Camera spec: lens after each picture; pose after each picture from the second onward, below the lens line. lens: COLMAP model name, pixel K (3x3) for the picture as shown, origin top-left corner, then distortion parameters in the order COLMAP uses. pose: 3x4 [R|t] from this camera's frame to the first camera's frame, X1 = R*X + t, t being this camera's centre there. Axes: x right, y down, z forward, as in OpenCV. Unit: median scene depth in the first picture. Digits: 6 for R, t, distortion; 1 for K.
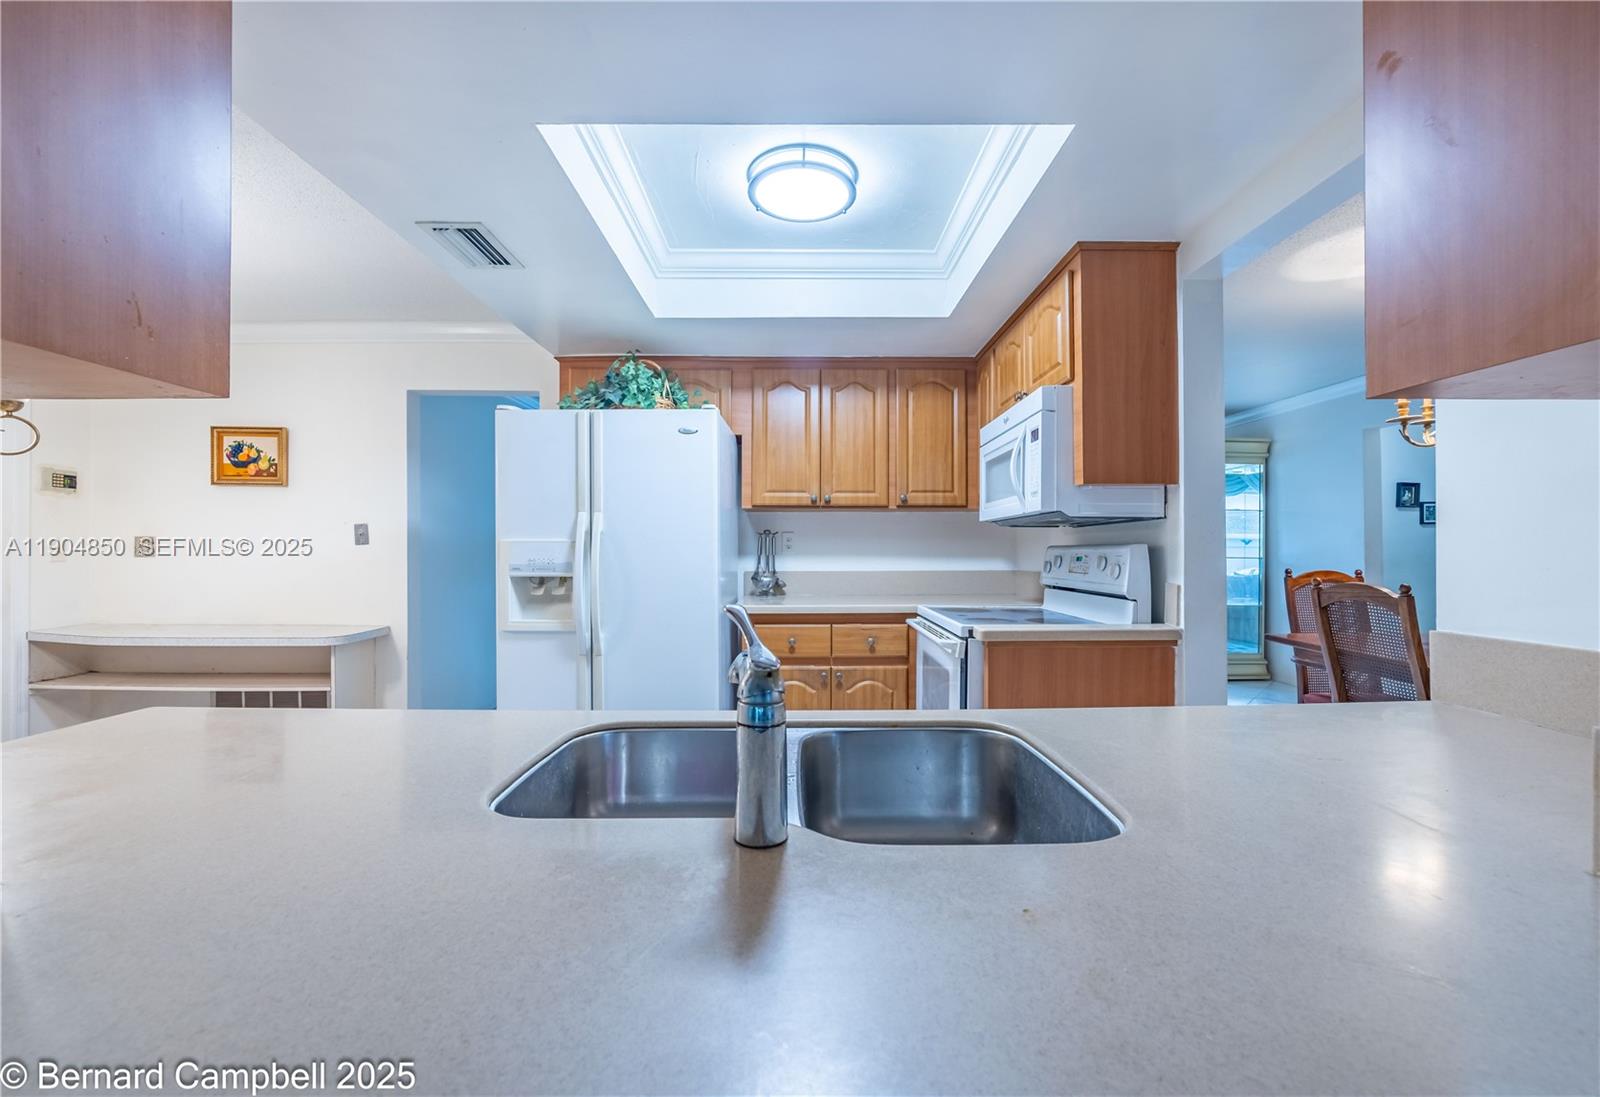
lens RADIAL K [[639.7, 0, 804.3], [0, 639.7, 537.2], [0, 0, 1]] dist [-0.005038, 0.000714]
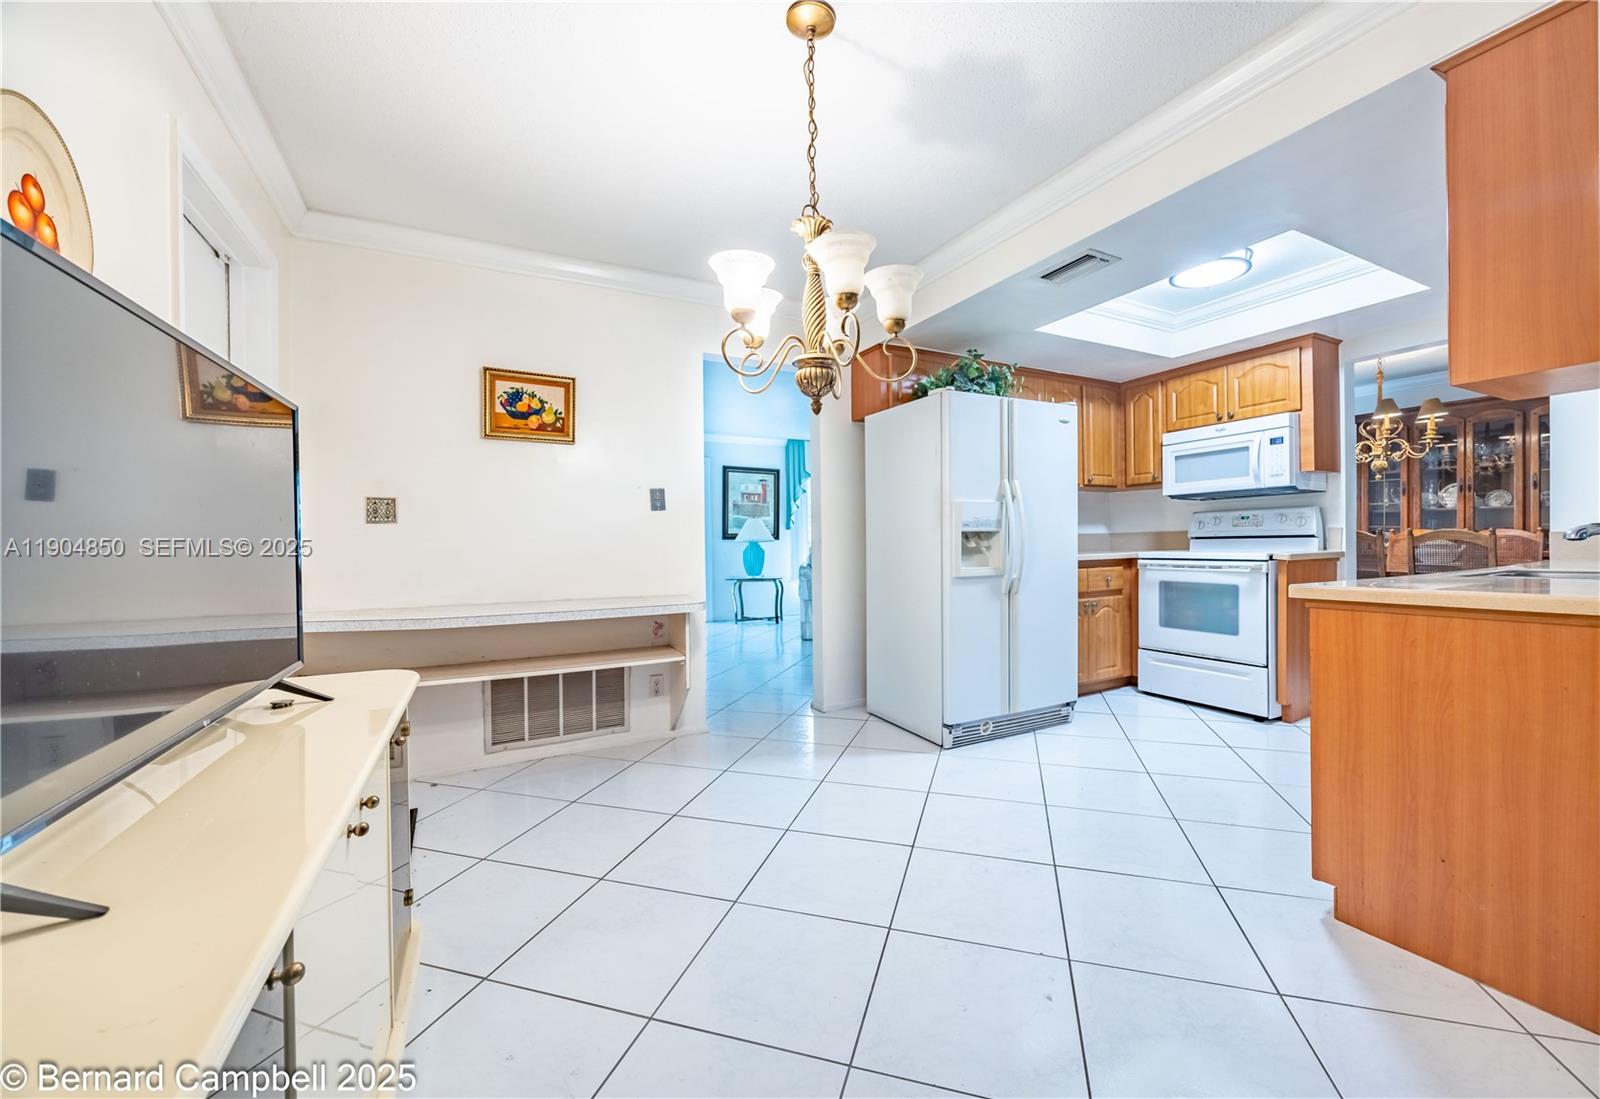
lens RADIAL K [[639.7, 0, 811.4], [0, 639.7, 539.4], [0, 0, 1]] dist [-0.005038, 0.000714]
pose [[0.882993, -0.011363, 0.469249, -0.942963], [0.006484, 0.999907, 0.012014, 0.045120], [-0.469342, -0.007566, 0.882984, 0.054741]]
